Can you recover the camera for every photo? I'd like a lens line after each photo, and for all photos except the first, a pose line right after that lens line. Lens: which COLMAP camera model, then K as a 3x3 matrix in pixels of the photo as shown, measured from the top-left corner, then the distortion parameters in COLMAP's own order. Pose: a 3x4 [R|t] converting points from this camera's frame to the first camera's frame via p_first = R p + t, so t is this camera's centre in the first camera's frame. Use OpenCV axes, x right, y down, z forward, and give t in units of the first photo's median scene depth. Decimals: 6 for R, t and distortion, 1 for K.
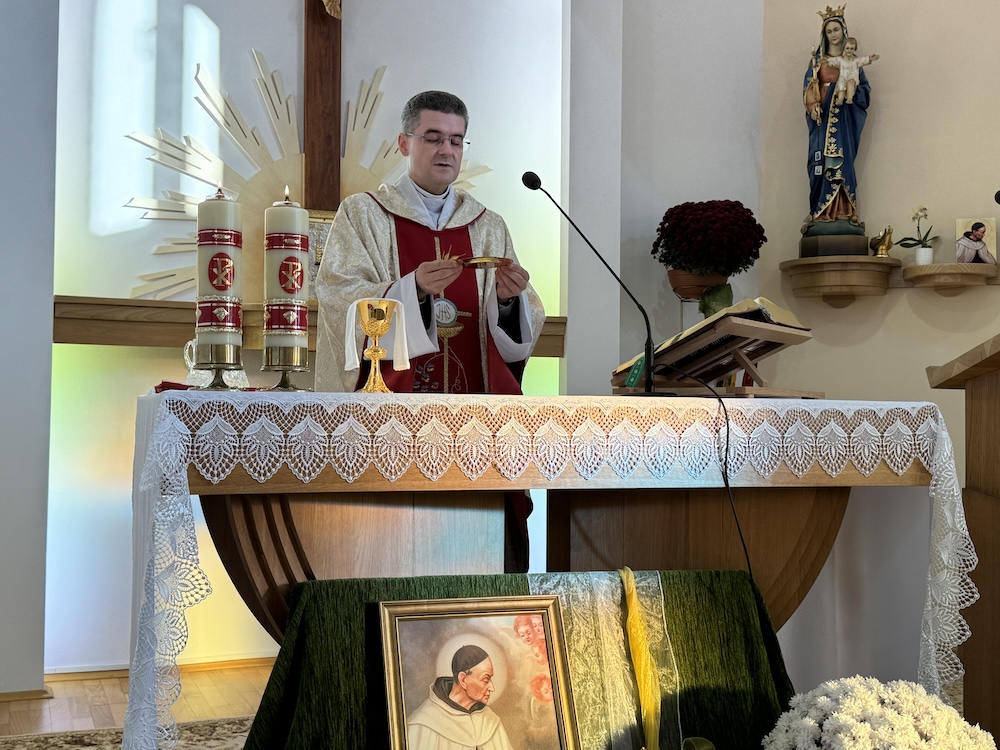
lens RADIAL K [[1203.9, 0, 501.1], [0, 1203.9, 373.9], [0, 0, 1]] dist [0.026708, 0.000000]
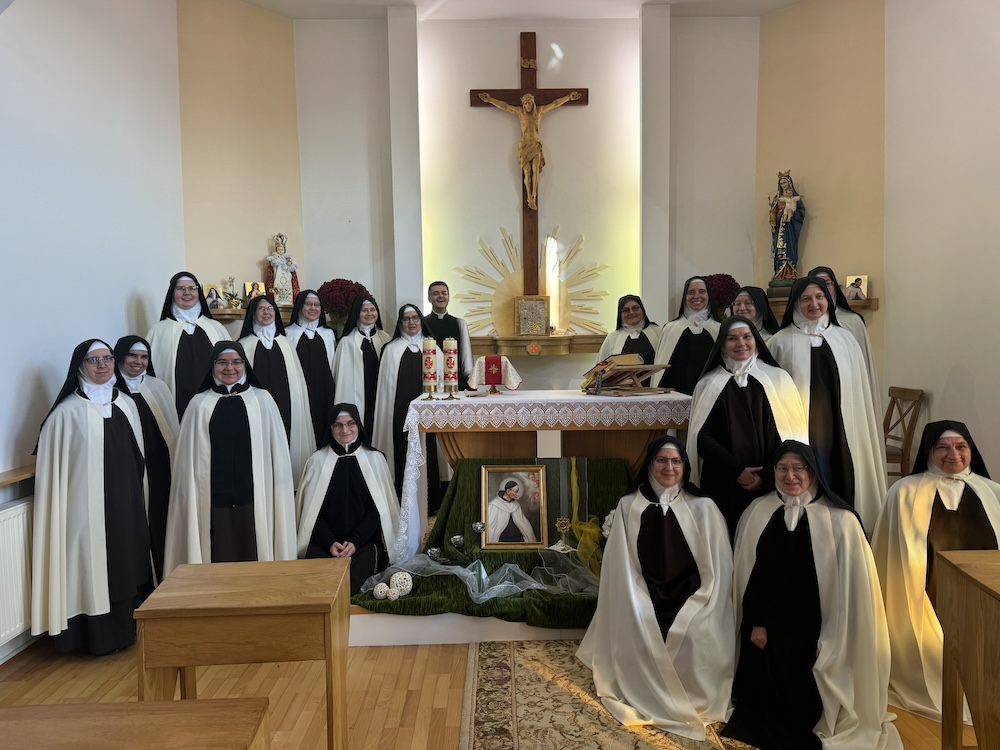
lens RADIAL K [[701.9, 0, 499.6], [0, 701.9, 374.0], [0, 0, 1]] dist [0.004075, 0.000469]
pose [[0.935339, -0.001402, -0.353749, 0.253502], [0.033529, 0.995842, 0.084707, -0.086516], [0.352159, -0.091091, 0.931497, -0.284361]]
